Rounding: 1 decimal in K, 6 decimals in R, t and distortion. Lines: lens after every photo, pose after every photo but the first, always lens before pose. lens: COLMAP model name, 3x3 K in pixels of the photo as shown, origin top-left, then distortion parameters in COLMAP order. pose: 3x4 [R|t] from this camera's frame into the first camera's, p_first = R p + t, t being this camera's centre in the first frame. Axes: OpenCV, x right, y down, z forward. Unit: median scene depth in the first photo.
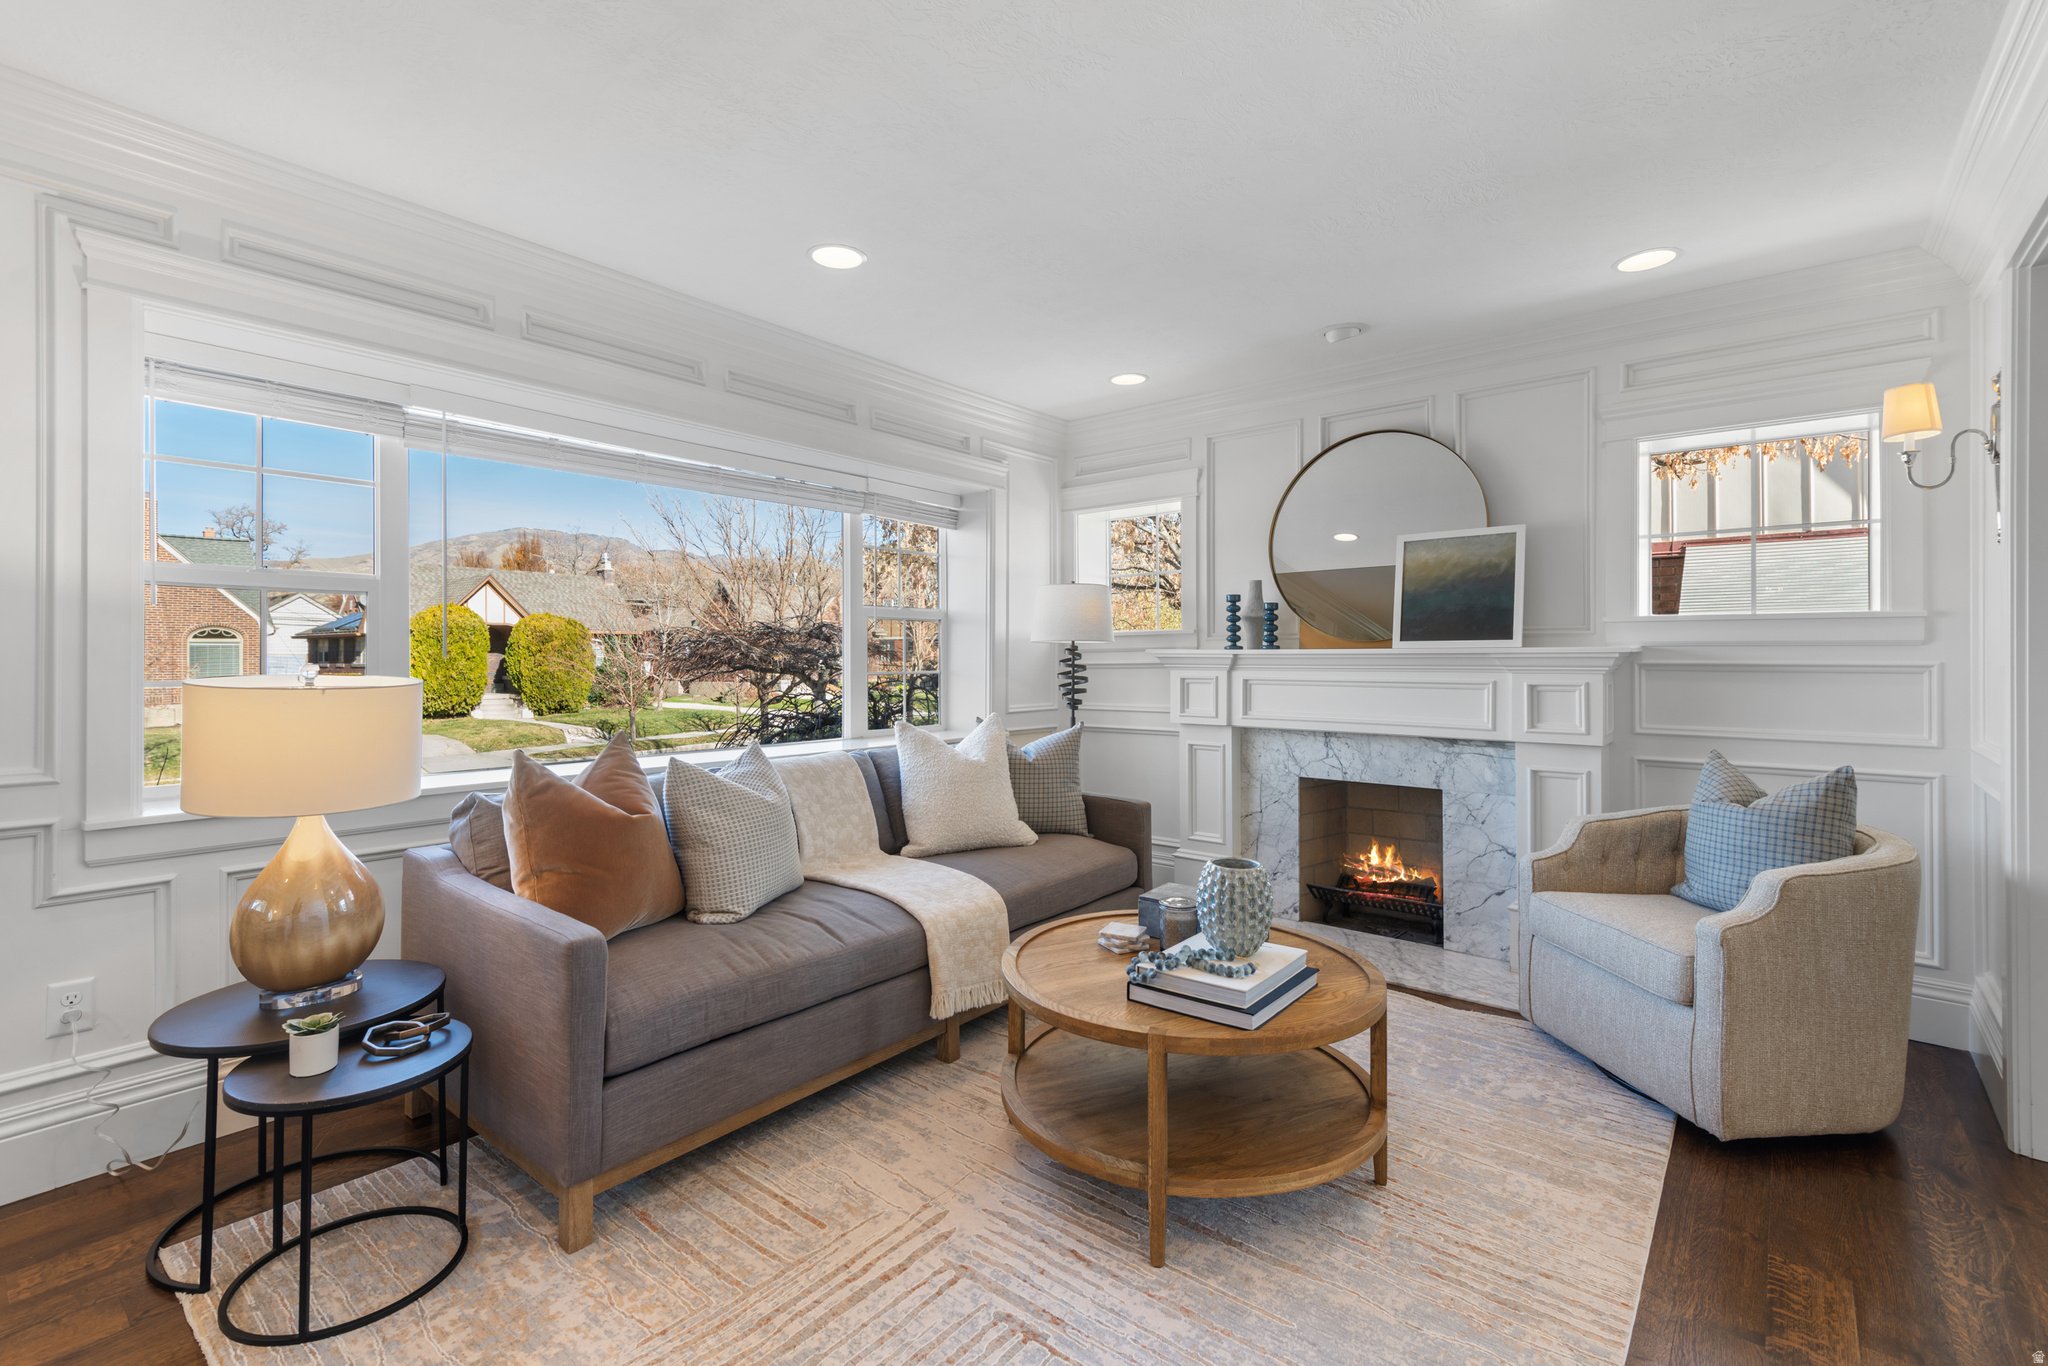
lens RADIAL K [[917.2, 0, 1015.7], [0, 917.2, 659.7], [0, 0, 1]] dist [0.021162, -0.004775]
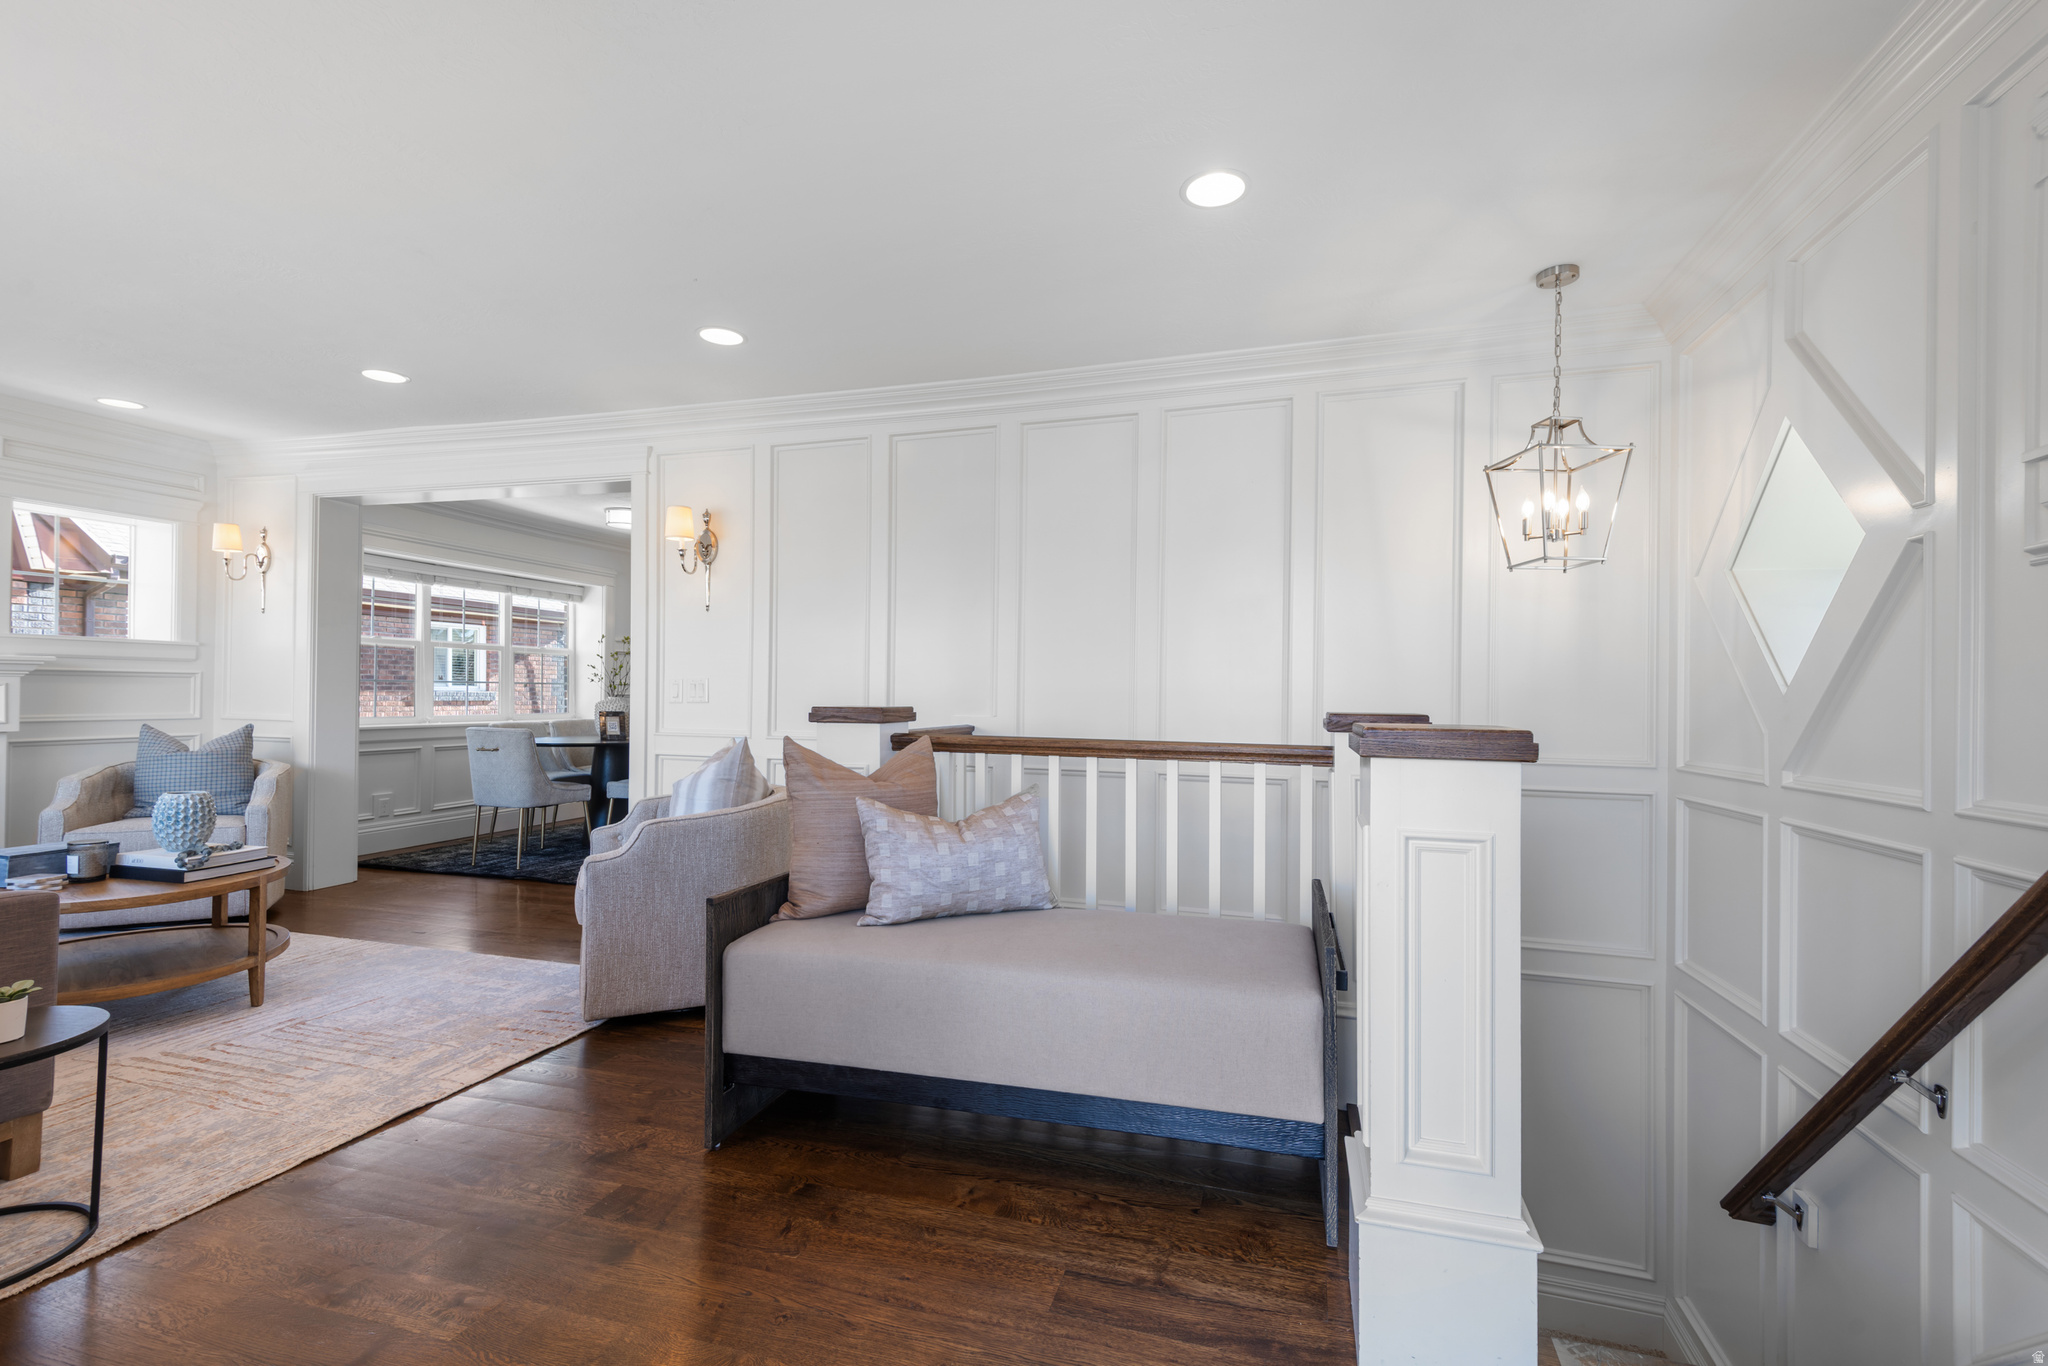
lens RADIAL K [[917.2, 0, 1035.4], [0, 917.2, 671.3], [0, 0, 1]] dist [0.021162, -0.004775]
pose [[-0.393443, 0.020355, 0.919124, -1.087626], [-0.007809, 0.999645, -0.025480, 0.029140], [-0.919316, -0.017202, -0.393144, 0.185722]]
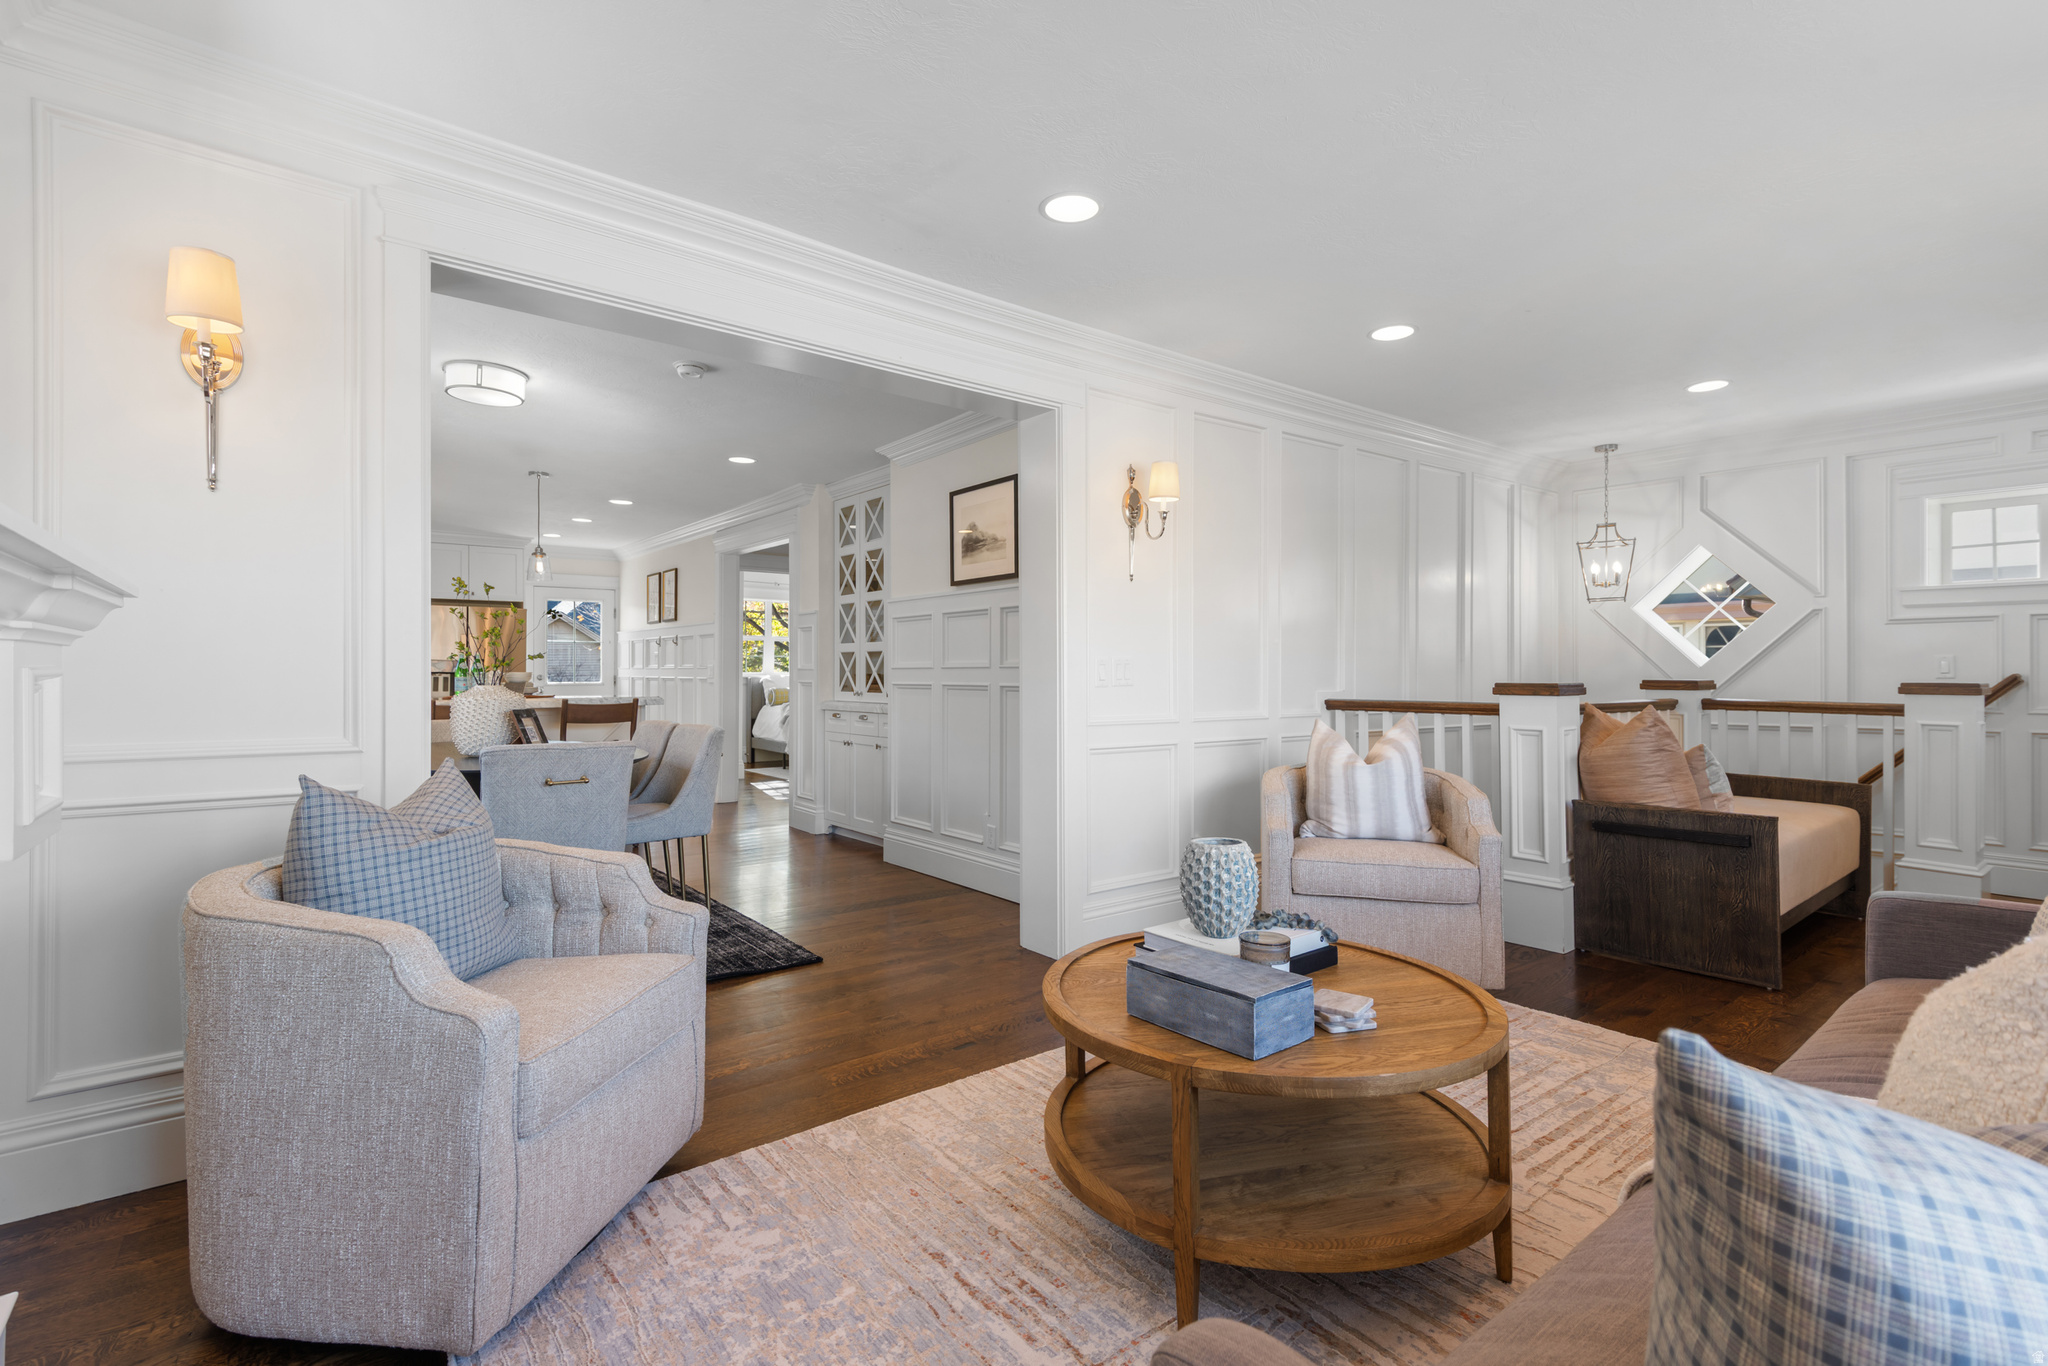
lens RADIAL K [[917.2, 0, 1021.7], [0, 917.2, 666.2], [0, 0, 1]] dist [0.021162, -0.004775]
pose [[-0.975349, 0.002934, 0.220650, 0.138565], [0.002496, 0.999994, -0.002263, 0.022833], [-0.220655, -0.001657, -0.975351, 1.218845]]
